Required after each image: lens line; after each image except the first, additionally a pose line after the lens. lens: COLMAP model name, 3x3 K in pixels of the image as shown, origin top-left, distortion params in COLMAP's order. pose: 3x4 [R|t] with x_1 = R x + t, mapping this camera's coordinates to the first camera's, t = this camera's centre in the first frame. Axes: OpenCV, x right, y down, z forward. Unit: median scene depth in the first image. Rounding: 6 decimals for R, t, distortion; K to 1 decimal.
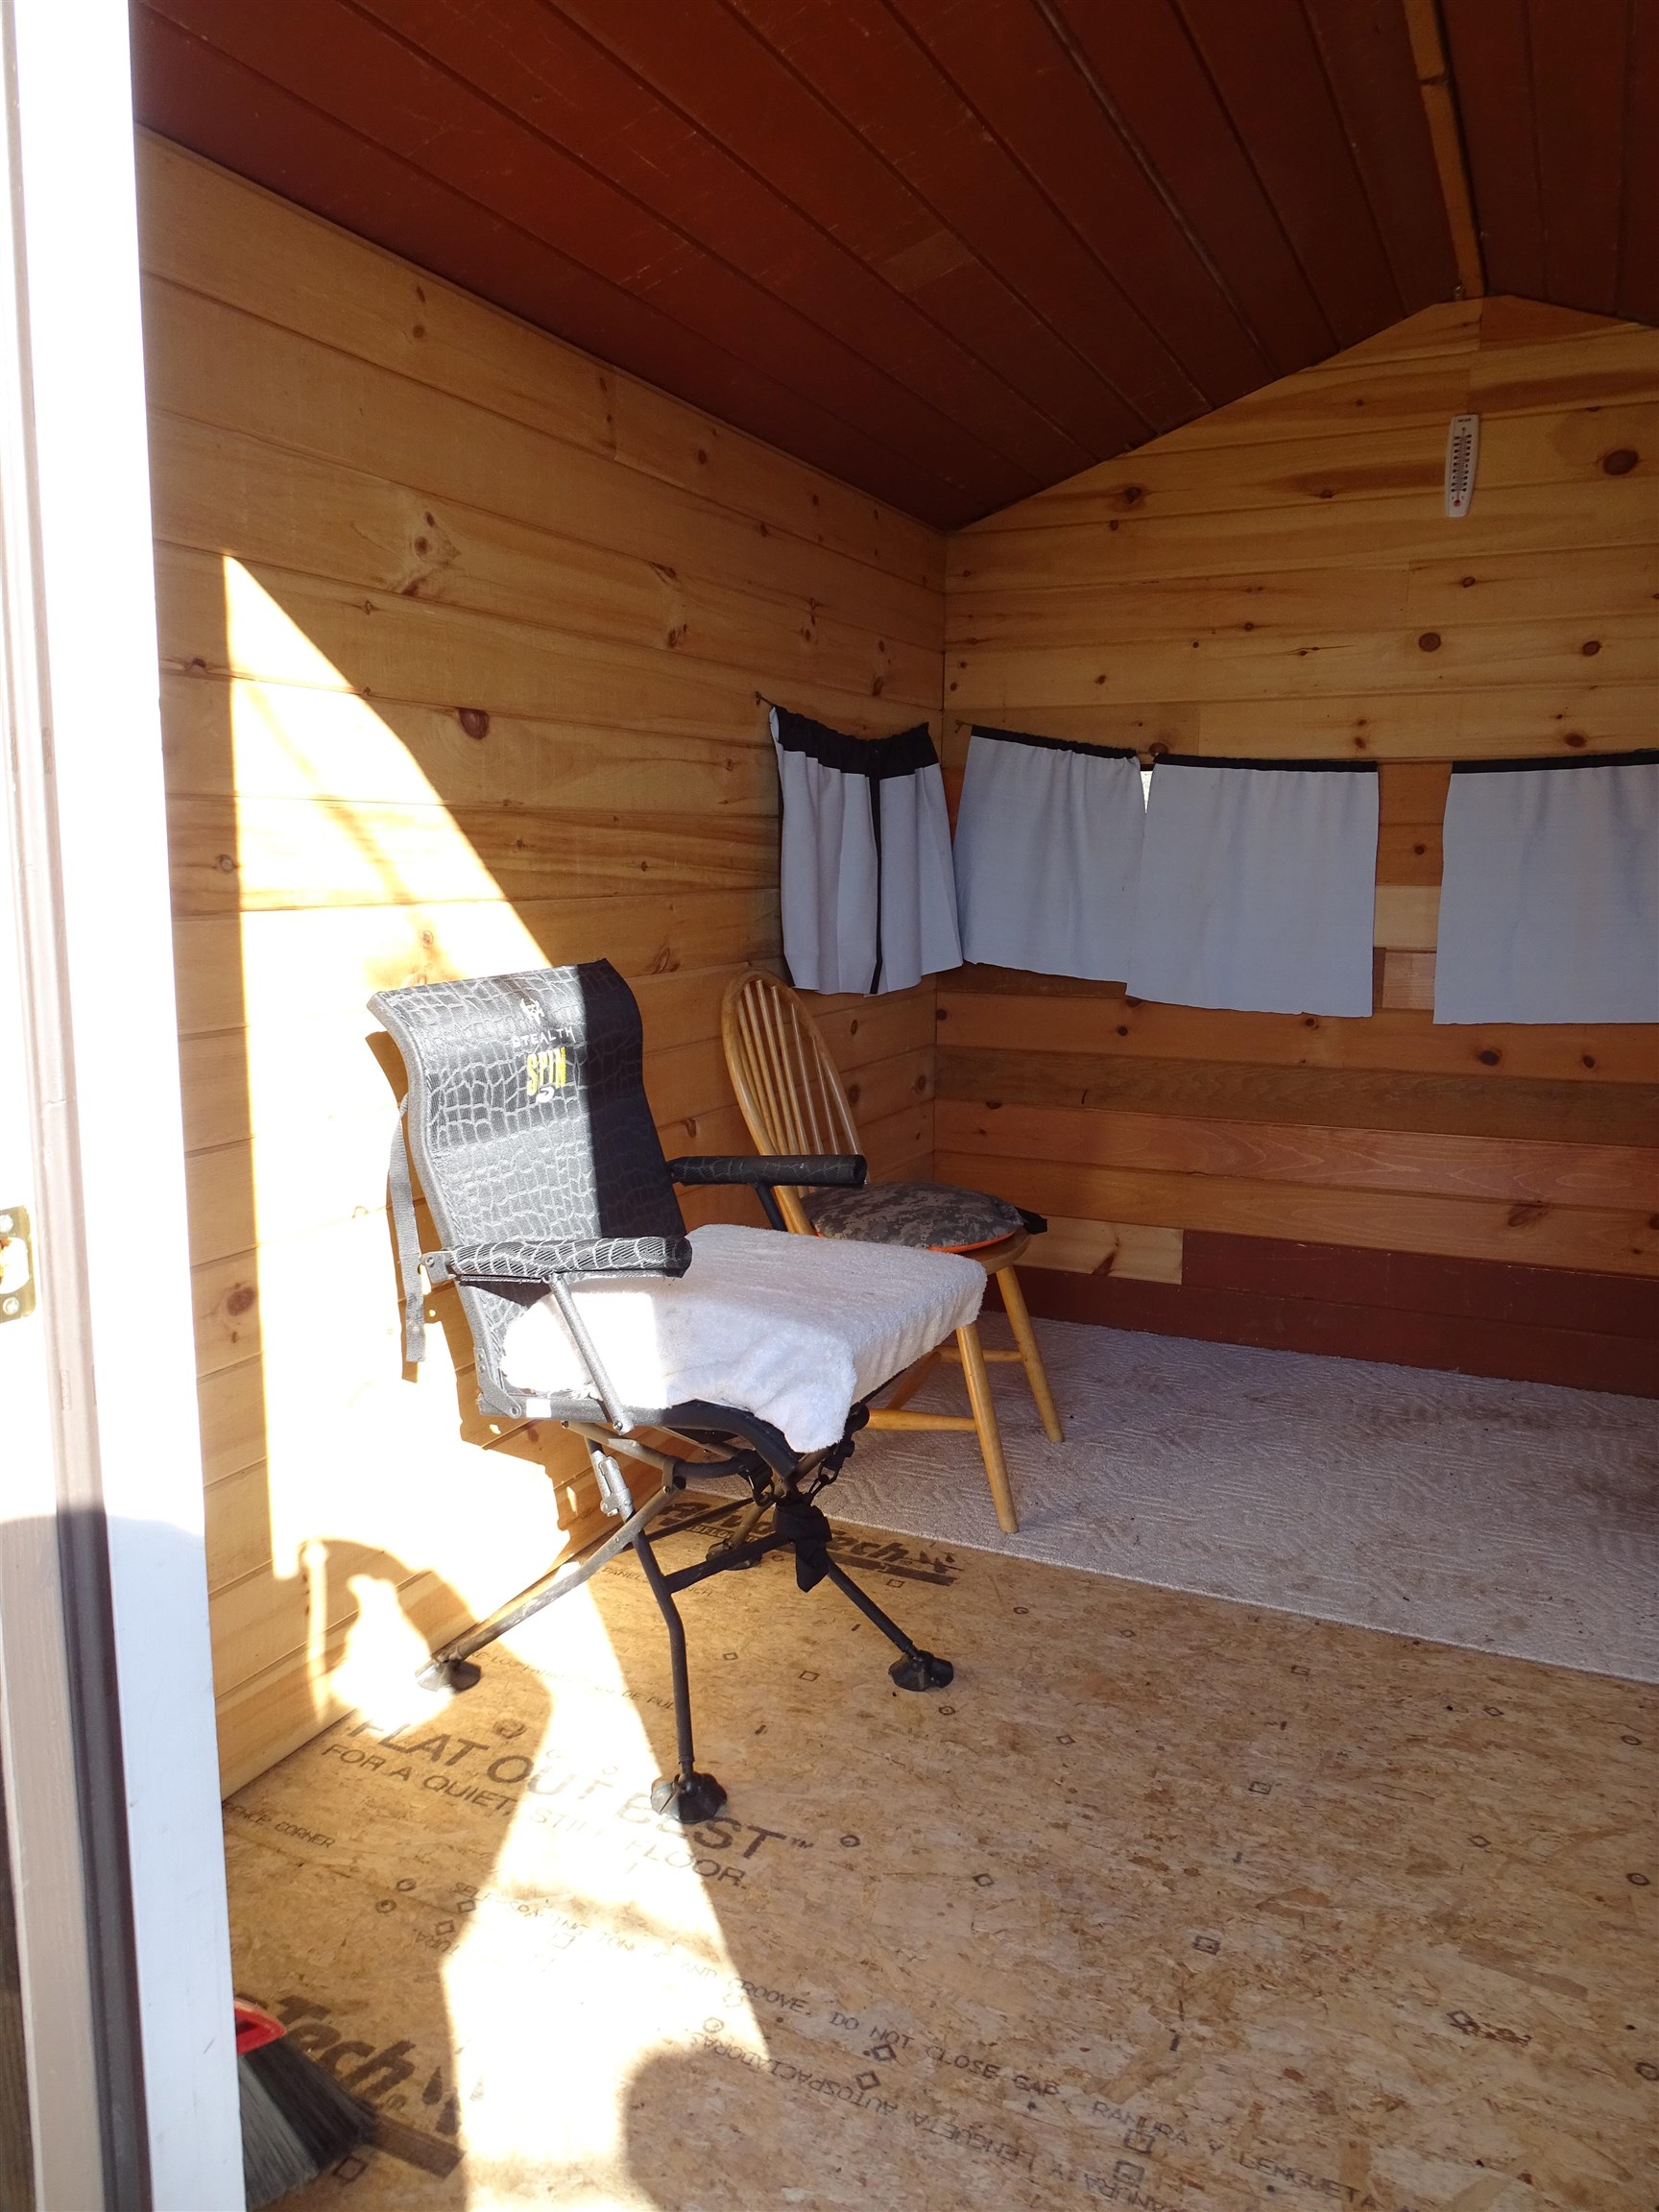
lens RADIAL K [[1570.0, 0, 829.5], [0, 1570.0, 1106.0], [0, 0, 1]] dist [-0.011700, -0.000104]
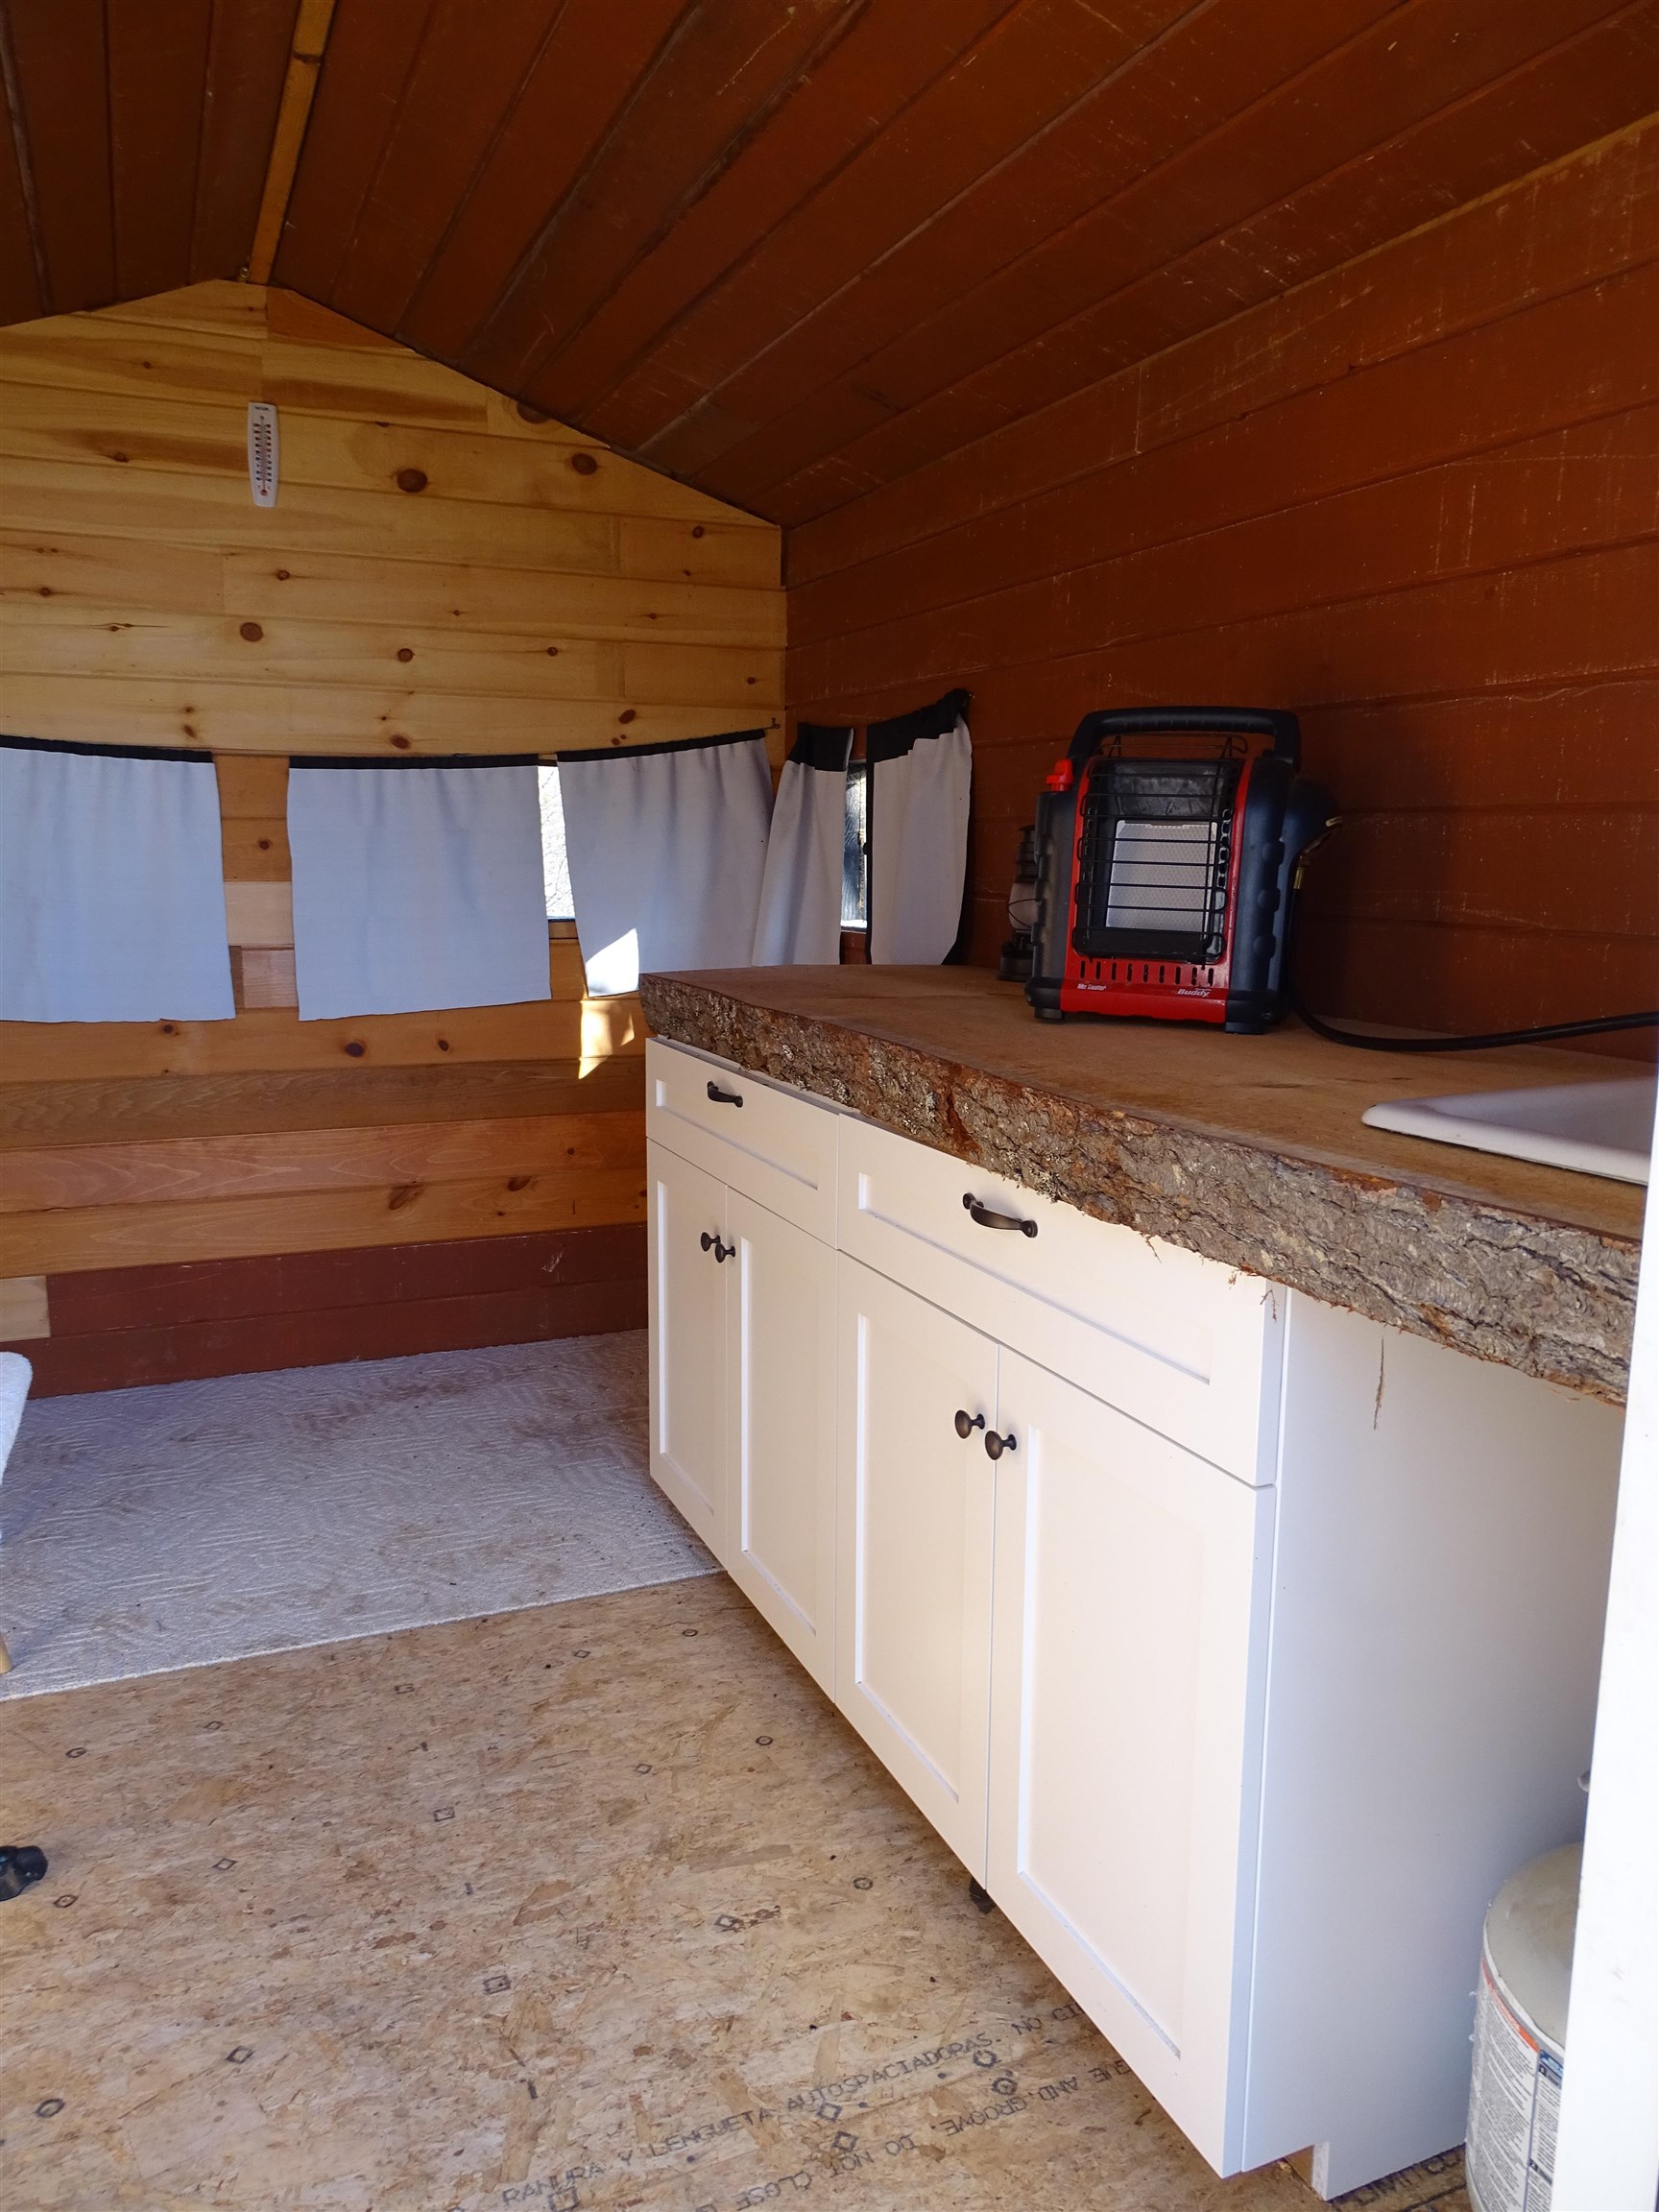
lens RADIAL K [[1585.1, 0, 829.5], [0, 1585.1, 1106.0], [0, 0, 1]] dist [0.000814, 0.003613]
pose [[0.656499, -0.114475, 0.745590, -0.158990], [0.108410, 0.992475, 0.056924, -0.020834], [-0.746496, 0.043458, 0.663969, 0.090296]]
